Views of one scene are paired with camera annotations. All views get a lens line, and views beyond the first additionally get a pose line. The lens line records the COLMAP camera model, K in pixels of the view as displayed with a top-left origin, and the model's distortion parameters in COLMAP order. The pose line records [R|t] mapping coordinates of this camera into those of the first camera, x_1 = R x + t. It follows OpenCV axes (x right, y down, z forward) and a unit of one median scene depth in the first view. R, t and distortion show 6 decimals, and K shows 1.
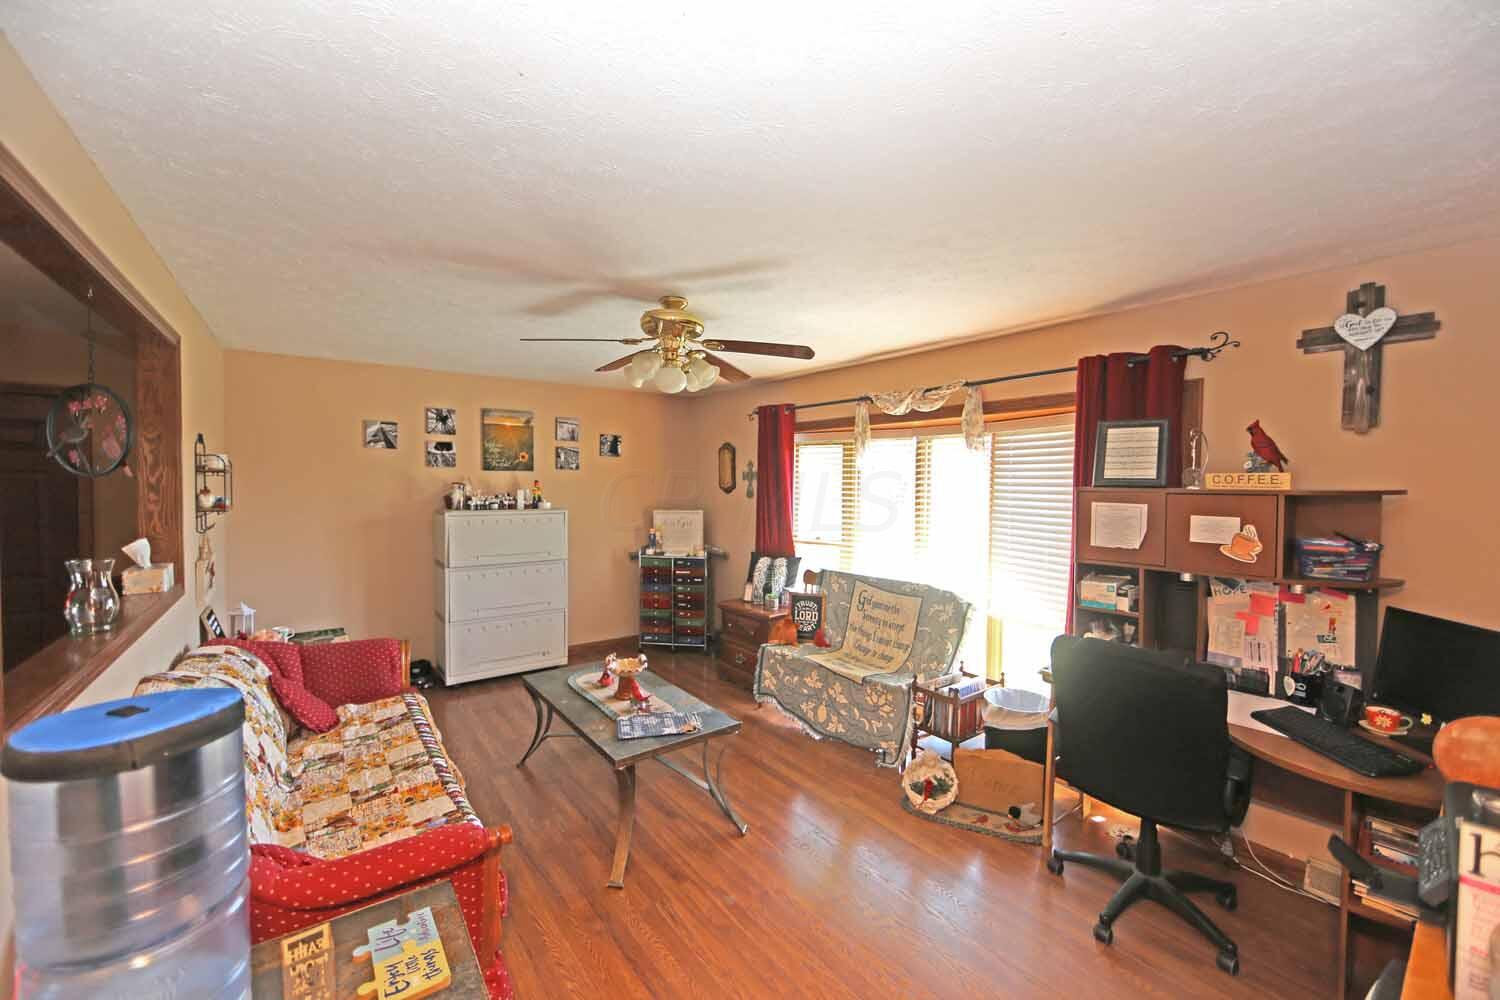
lens RADIAL K [[581.2, 0, 750.0], [0, 581.2, 500.0], [0, 0, 1]] dist [0.000123, -0.000002]
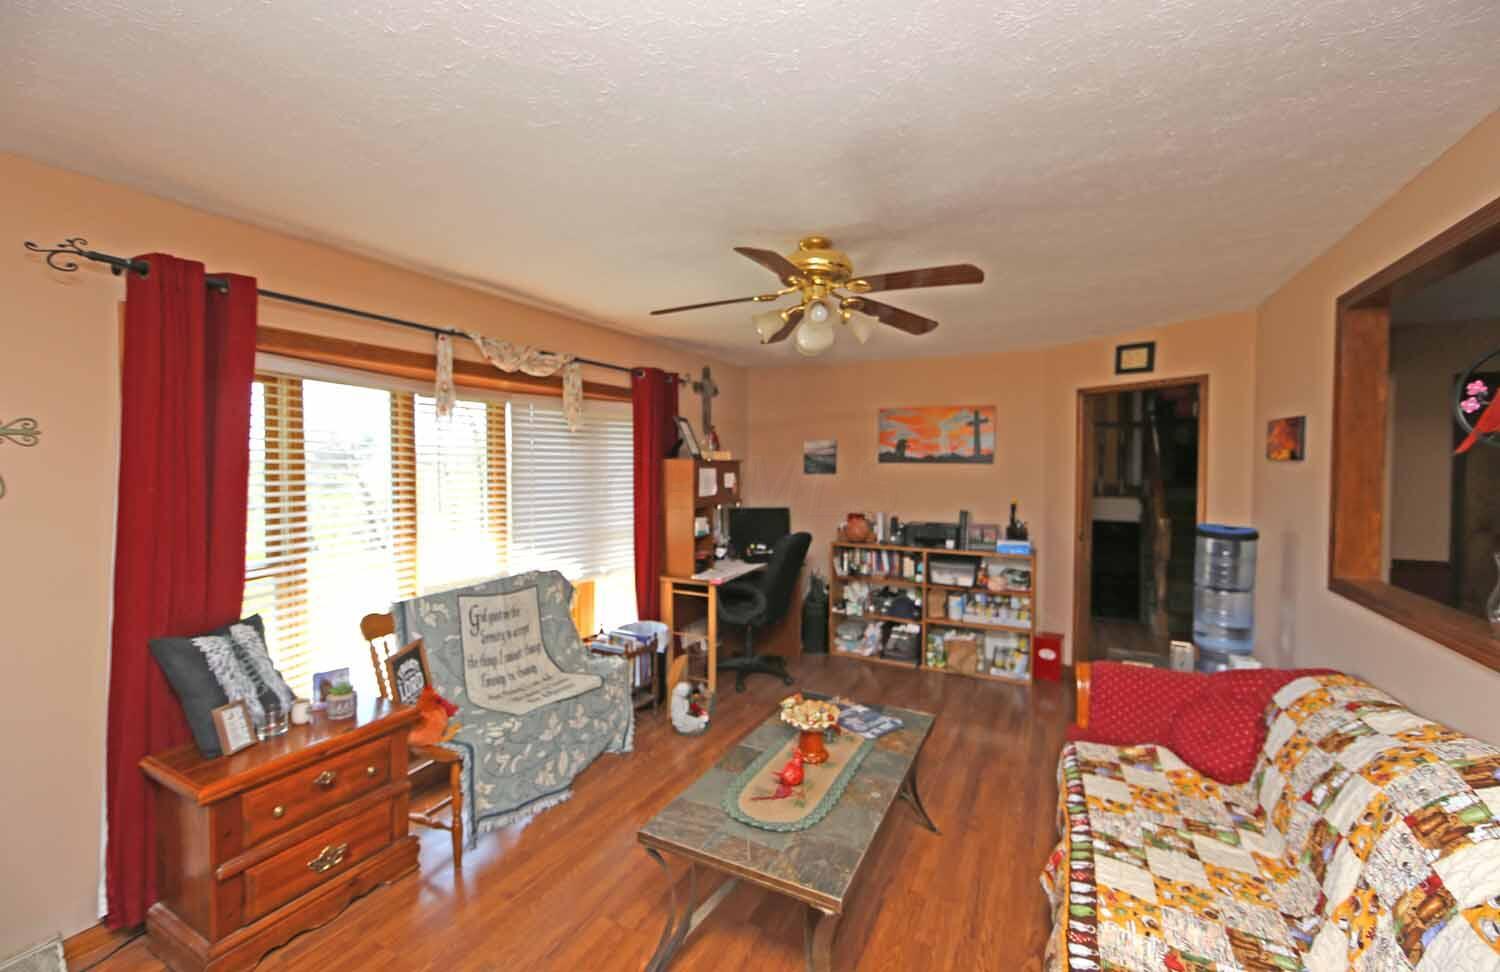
lens RADIAL K [[603.9, 0, 750.0], [0, 603.9, 486.0], [0, 0, 1]] dist [-0.001672, -0.000079]
pose [[-0.420258, -0.045937, 0.906241, -0.594529], [0.020771, 0.997969, 0.060218, -0.028412], [-0.907167, 0.044130, -0.418451, 0.967918]]
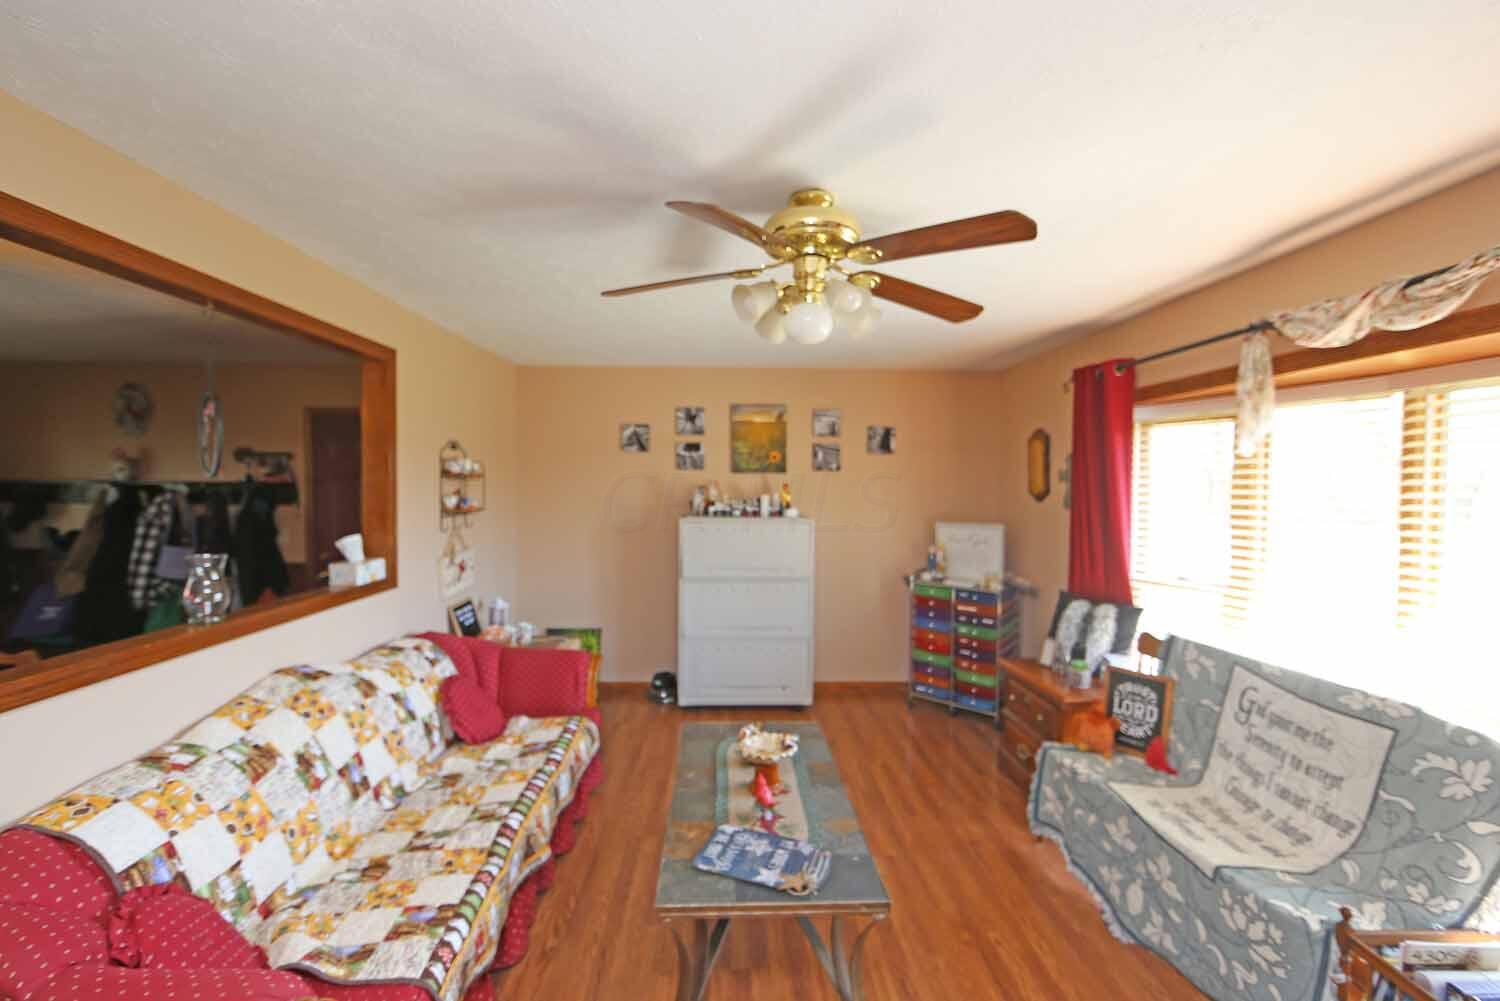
lens RADIAL K [[616.1, 0, 750.0], [0, 616.1, 500.5], [0, 0, 1]] dist [-0.013085, 0.003755]
pose [[0.818565, 0.011423, -0.574300, 0.136067], [-0.017490, 0.999834, -0.005042, -0.003726], [0.574147, 0.014172, 0.818629, 0.269929]]
